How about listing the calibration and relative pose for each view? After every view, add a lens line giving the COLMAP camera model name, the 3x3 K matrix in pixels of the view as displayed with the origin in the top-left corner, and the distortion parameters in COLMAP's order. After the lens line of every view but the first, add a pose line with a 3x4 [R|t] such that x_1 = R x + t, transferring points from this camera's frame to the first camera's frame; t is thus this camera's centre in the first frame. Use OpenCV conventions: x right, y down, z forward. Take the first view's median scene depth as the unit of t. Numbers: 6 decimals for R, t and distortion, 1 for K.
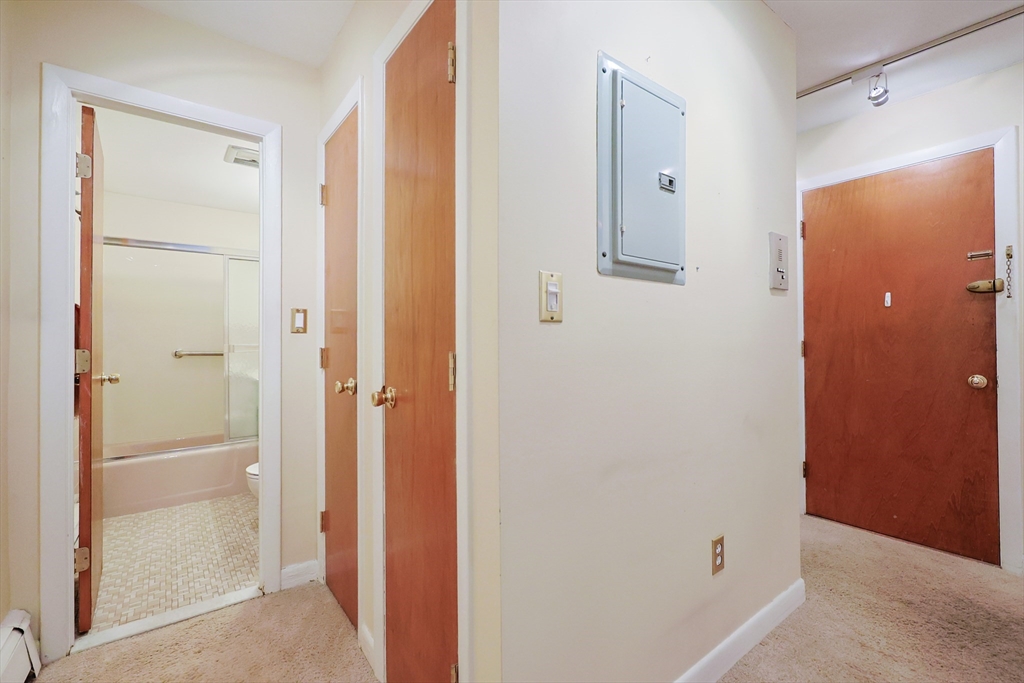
lens RADIAL K [[439.2, 0, 512.2], [0, 439.2, 333.9], [0, 0, 1]] dist [0.011527, -0.001773]
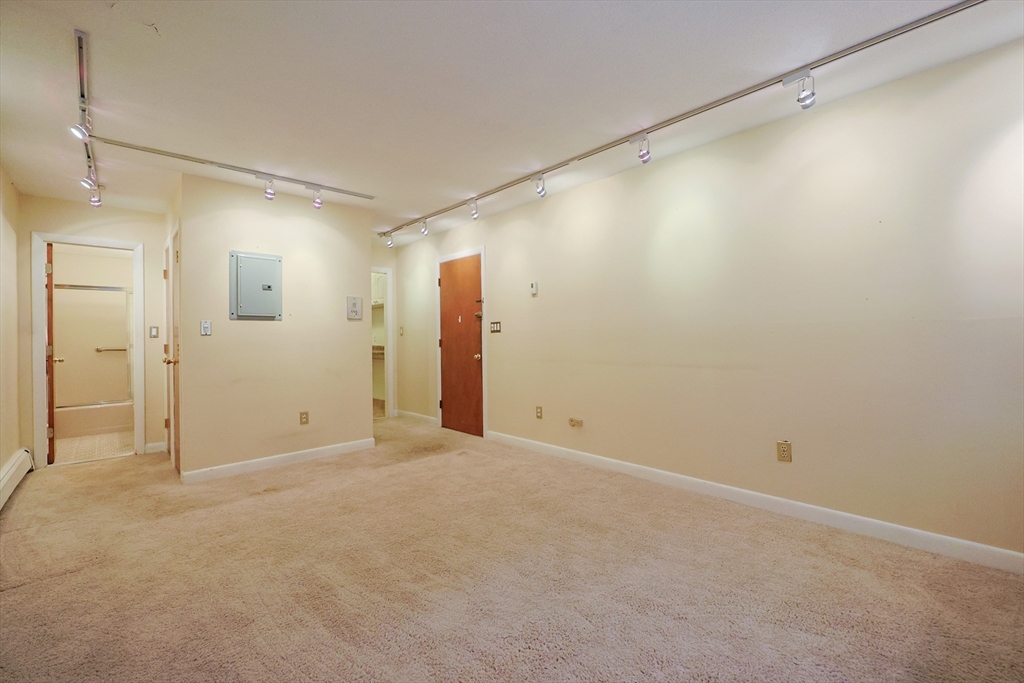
lens RADIAL K [[439.2, 0, 505.4], [0, 439.2, 336.8], [0, 0, 1]] dist [0.011527, -0.001773]
pose [[0.996890, -0.007010, 0.078492, 1.033925], [0.006085, 0.999909, 0.012009, -0.021186], [-0.078569, -0.011494, 0.996842, -1.258525]]
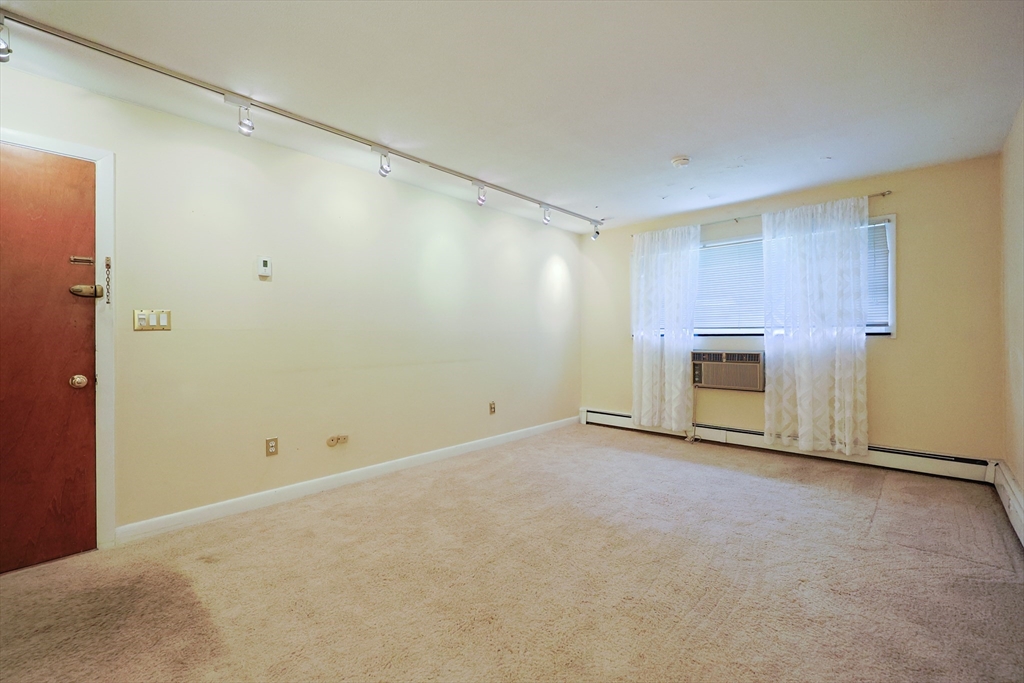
lens RADIAL K [[439.2, 0, 508.7], [0, 439.2, 337.1], [0, 0, 1]] dist [0.011527, -0.001773]
pose [[-0.163180, 0.007078, 0.986571, -0.143360], [-0.007724, 0.999934, -0.008451, 0.004677], [-0.986566, -0.008999, -0.163115, 0.180769]]
